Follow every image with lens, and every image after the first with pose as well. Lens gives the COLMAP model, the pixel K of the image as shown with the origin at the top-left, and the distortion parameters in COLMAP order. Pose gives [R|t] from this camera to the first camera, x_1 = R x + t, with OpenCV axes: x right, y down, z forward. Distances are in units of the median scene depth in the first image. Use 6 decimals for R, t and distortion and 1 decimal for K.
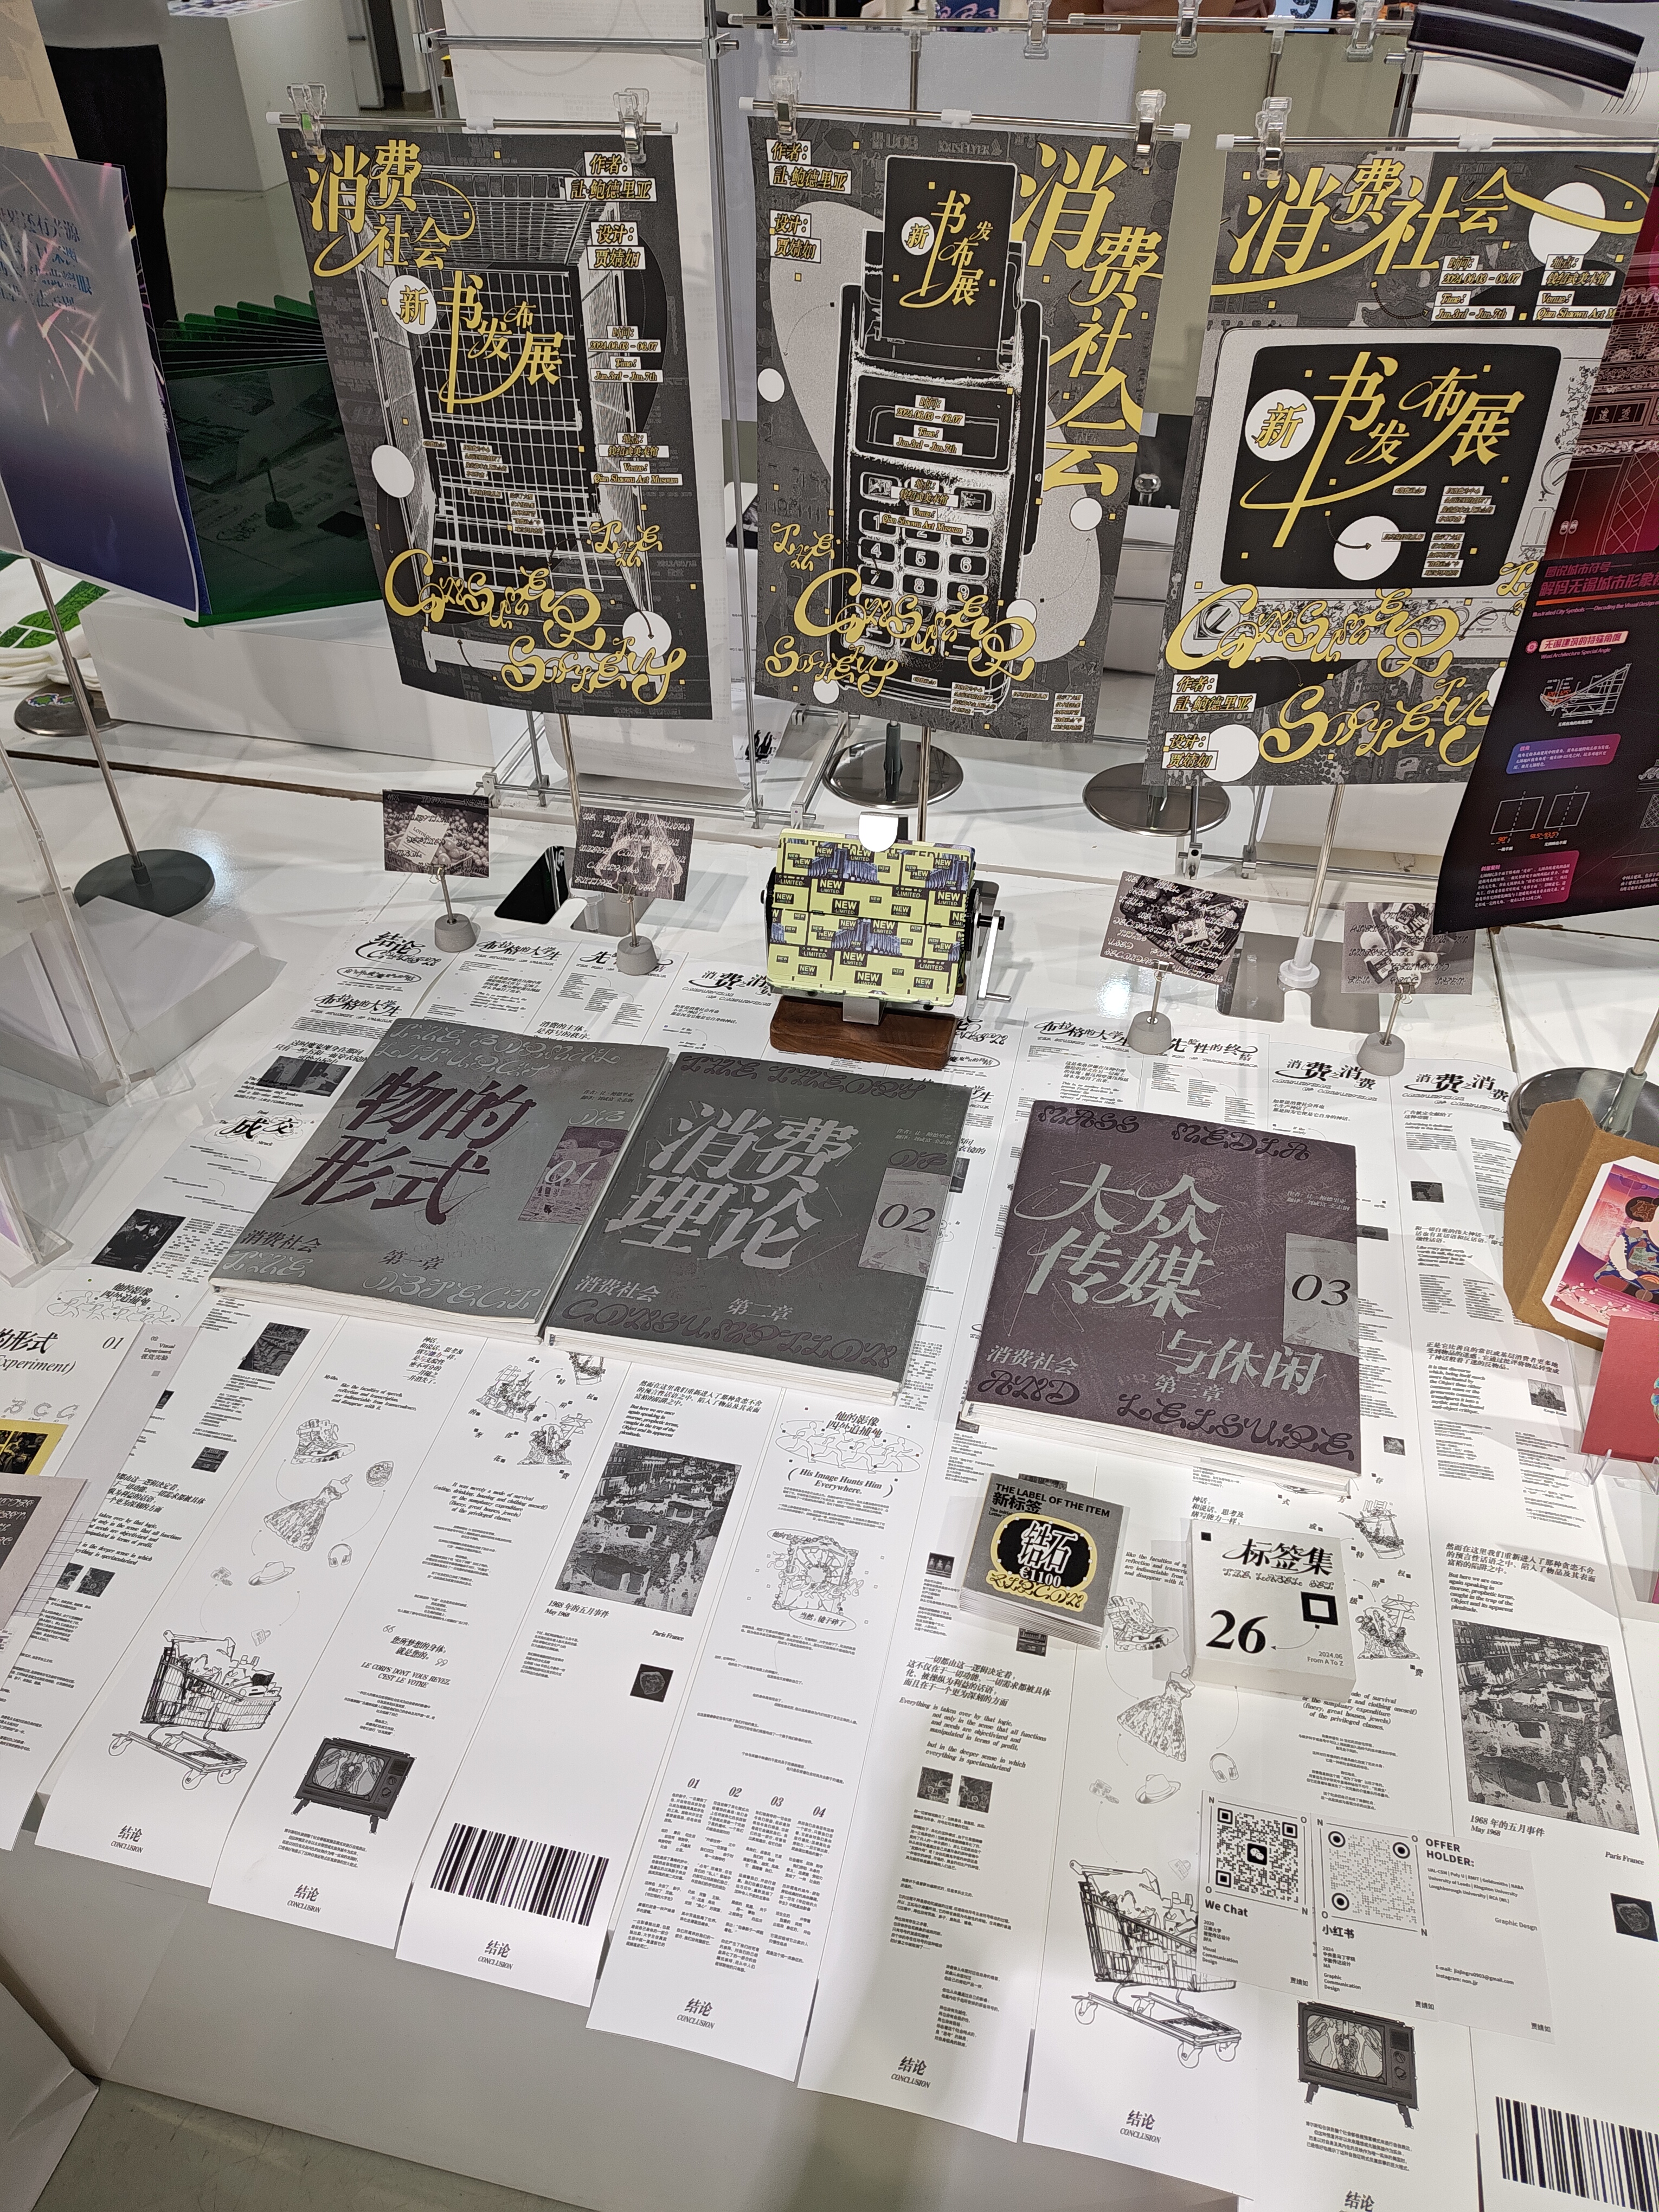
lens RADIAL K [[1524.3, 0, 846.4], [0, 1524.3, 1085.9], [0, 0, 1]] dist [0.035675, -0.047017]
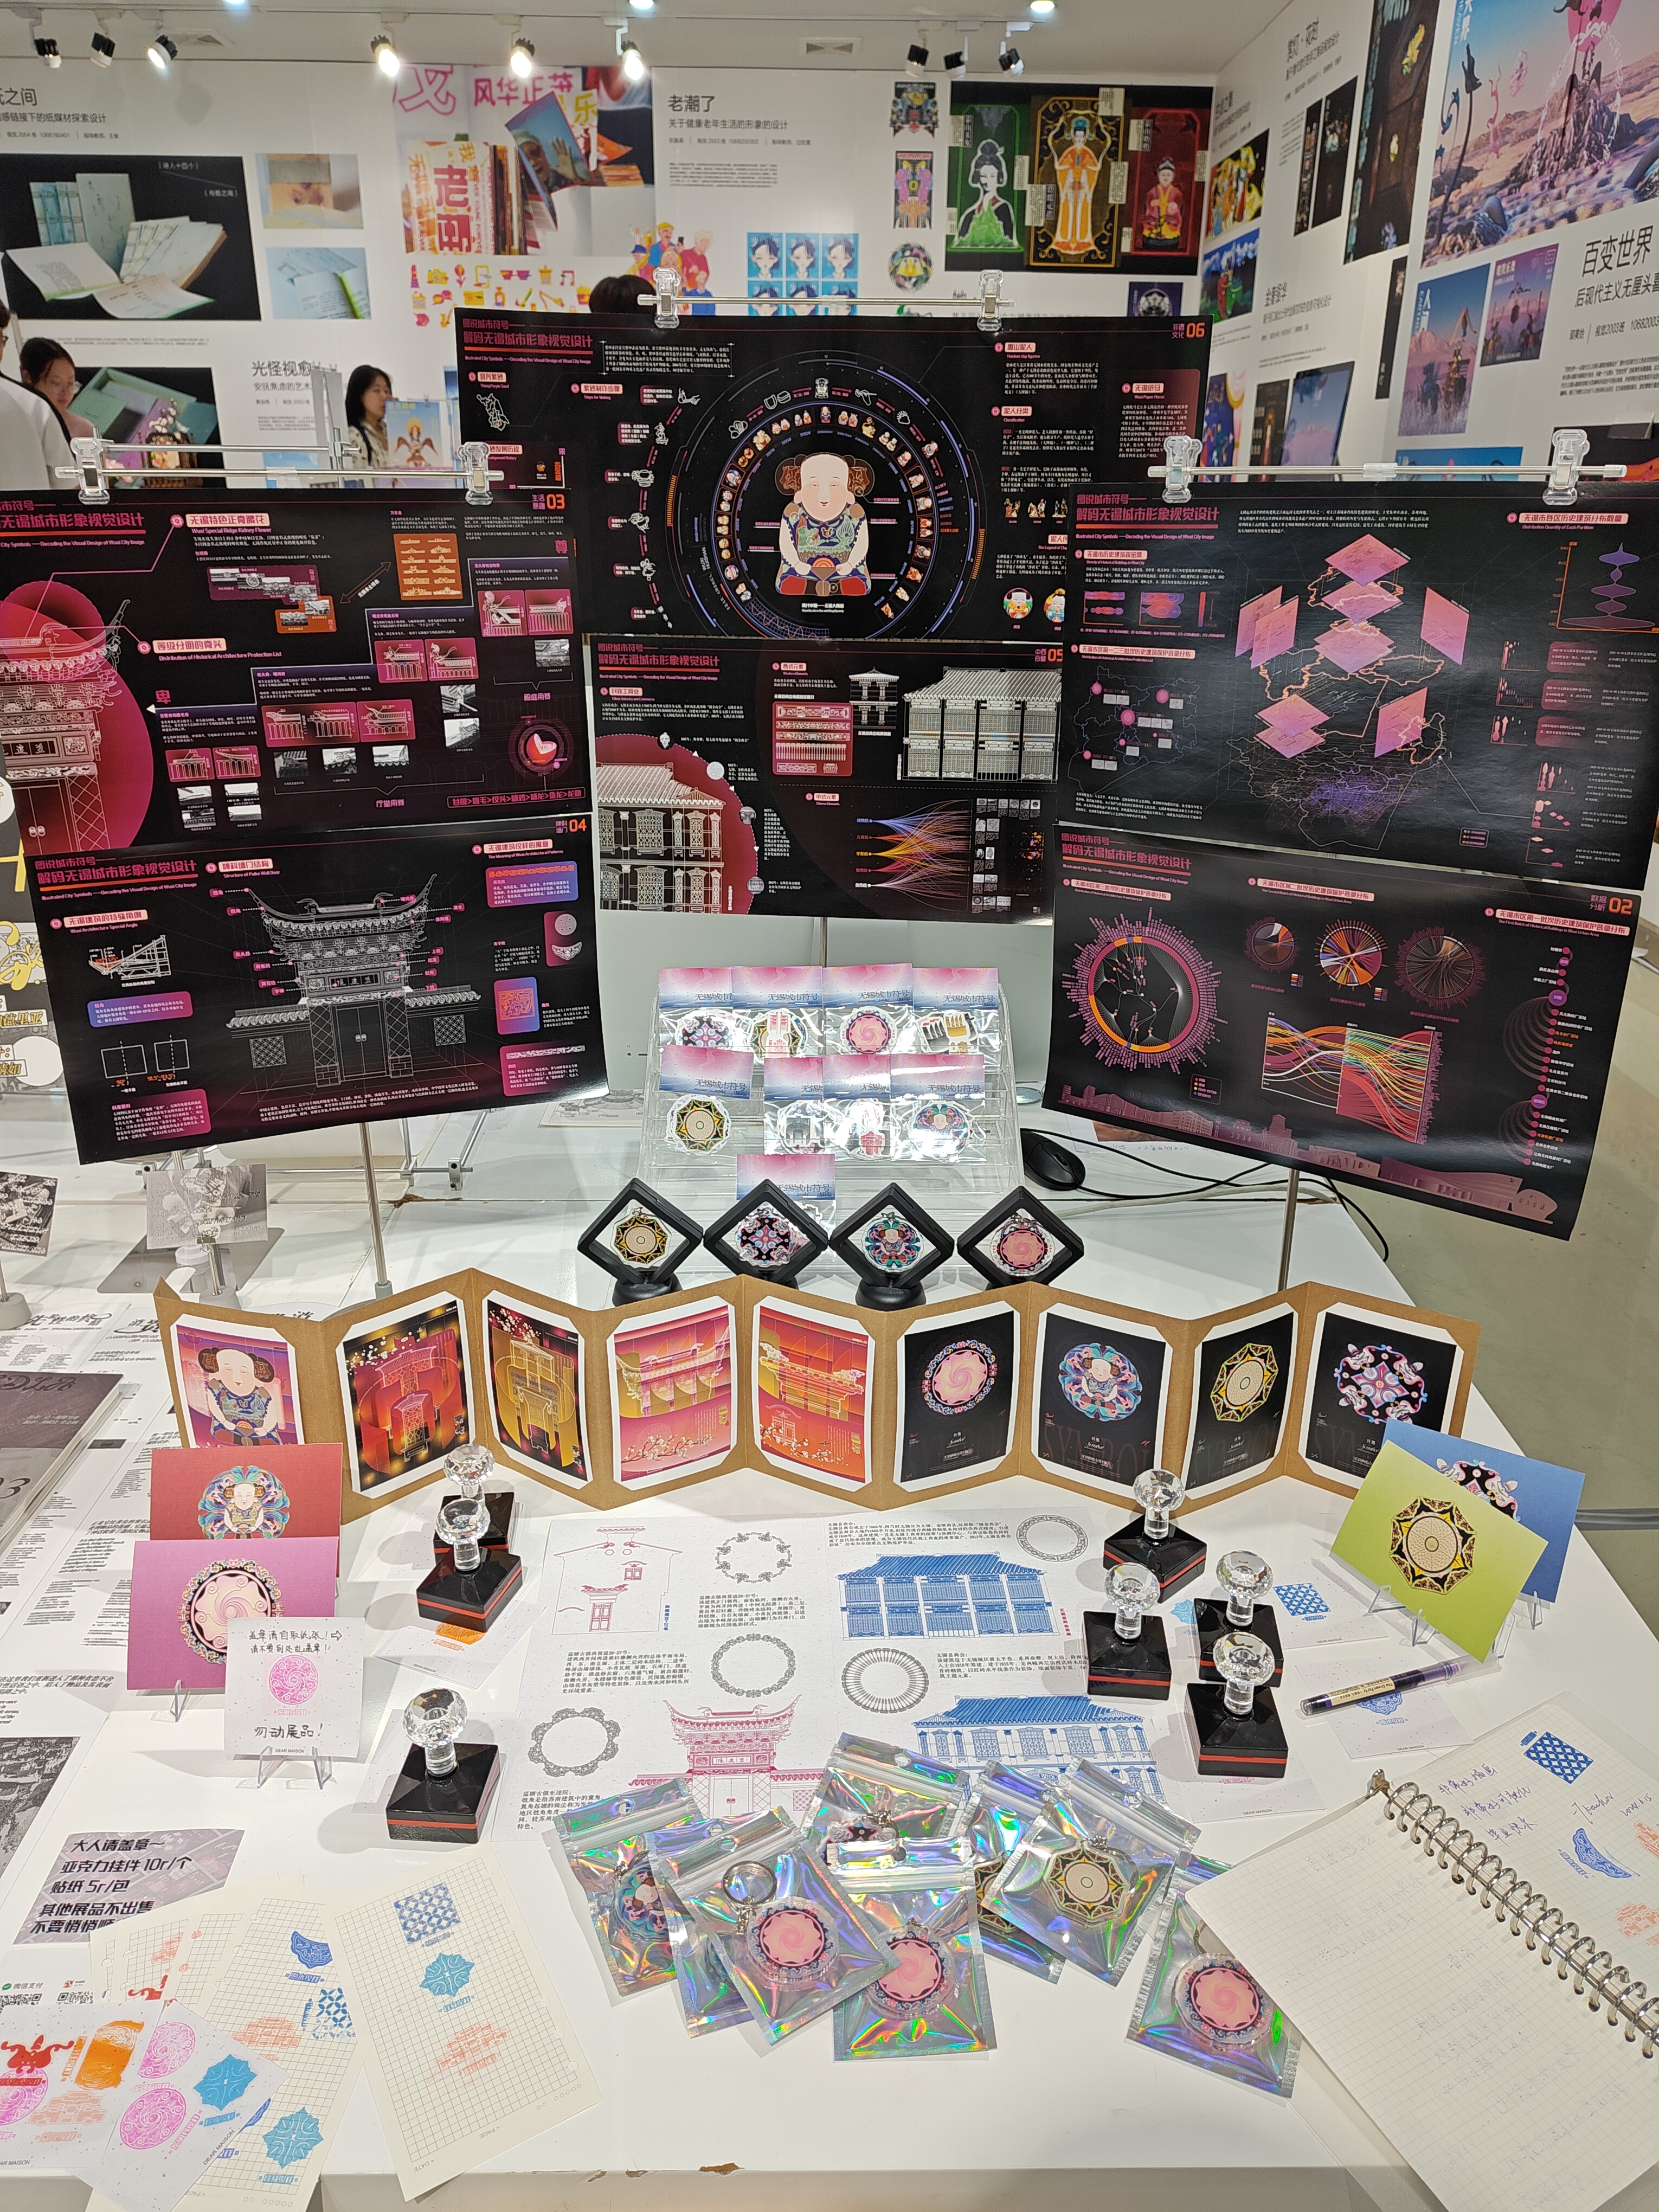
lens RADIAL K [[1524.3, 0, 833.9], [0, 1524.3, 1081.6], [0, 0, 1]] dist [0.035675, -0.047017]
pose [[0.975117, -0.077450, 0.207724, 0.598983], [0.136867, 0.947419, -0.289249, 0.223858], [-0.174399, 0.310482, 0.934444, -0.204617]]
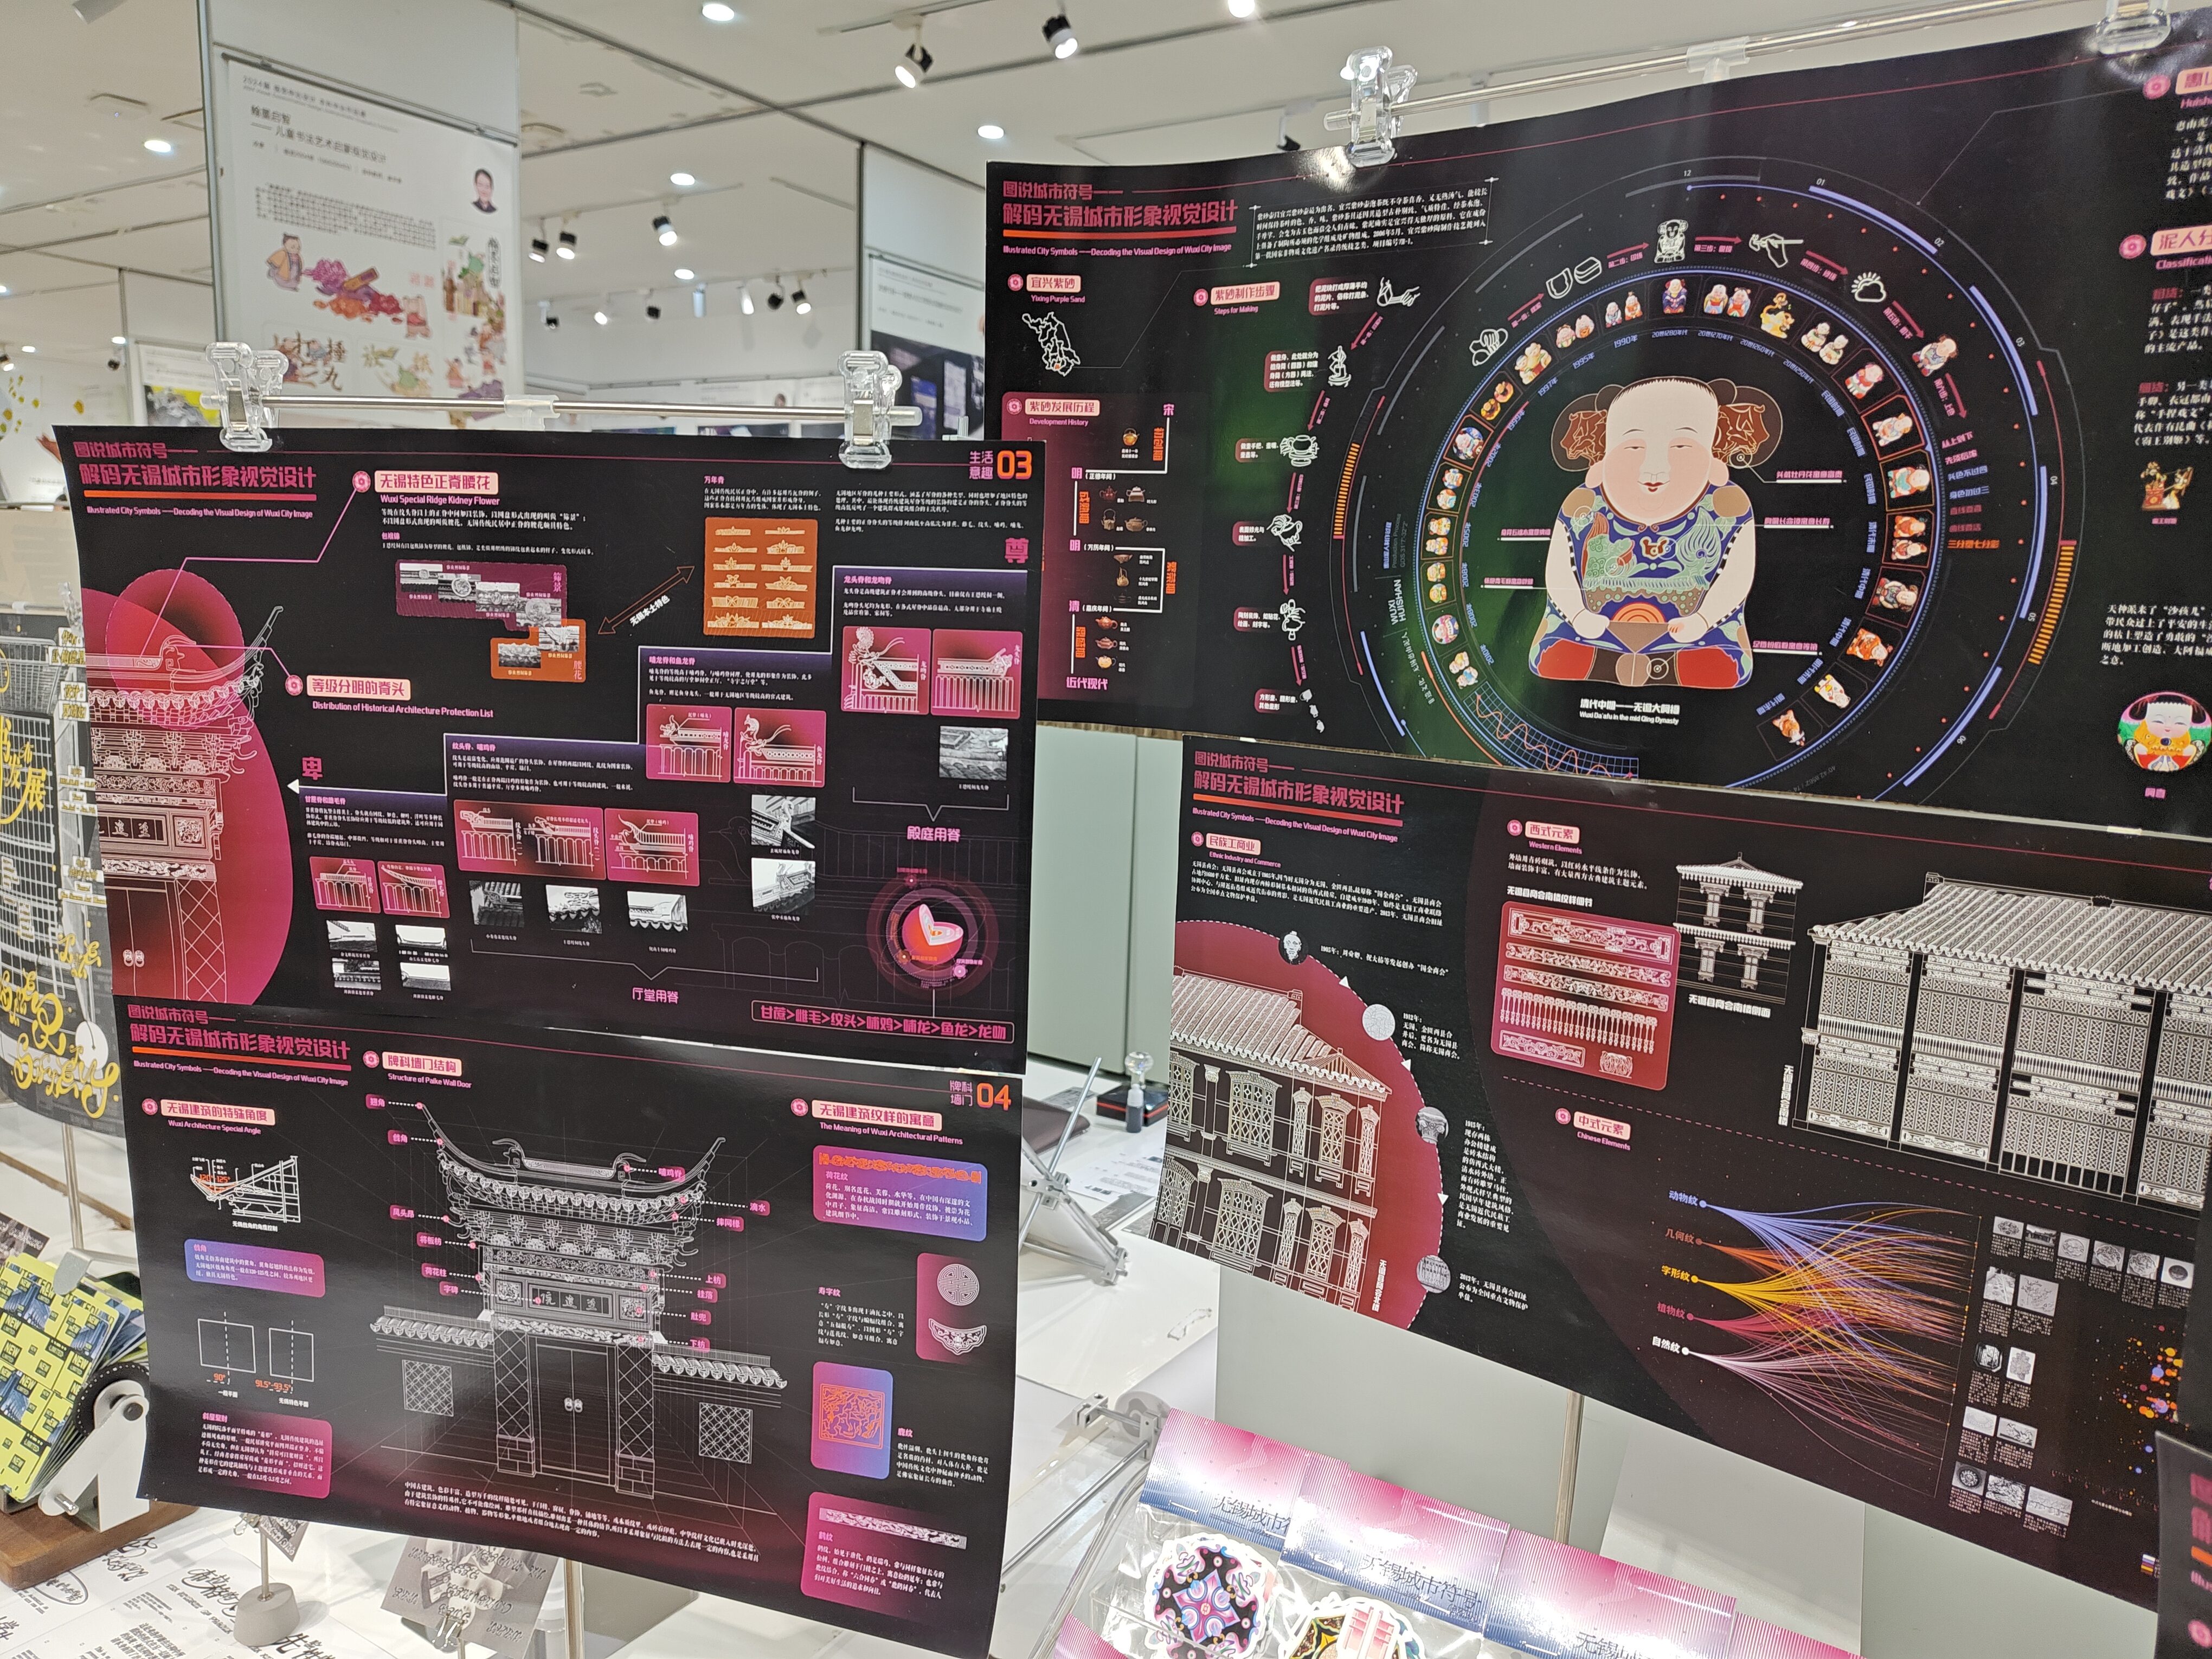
lens RADIAL K [[1524.3, 0, 1089.2], [0, 1524.3, 842.4], [0, 0, 1]] dist [0.035675, -0.047017]
pose [[0.928377, 0.086822, -0.361355, 0.870747], [-0.259626, 0.847233, -0.463455, -0.119231], [0.265914, 0.524078, 0.809093, 0.310405]]
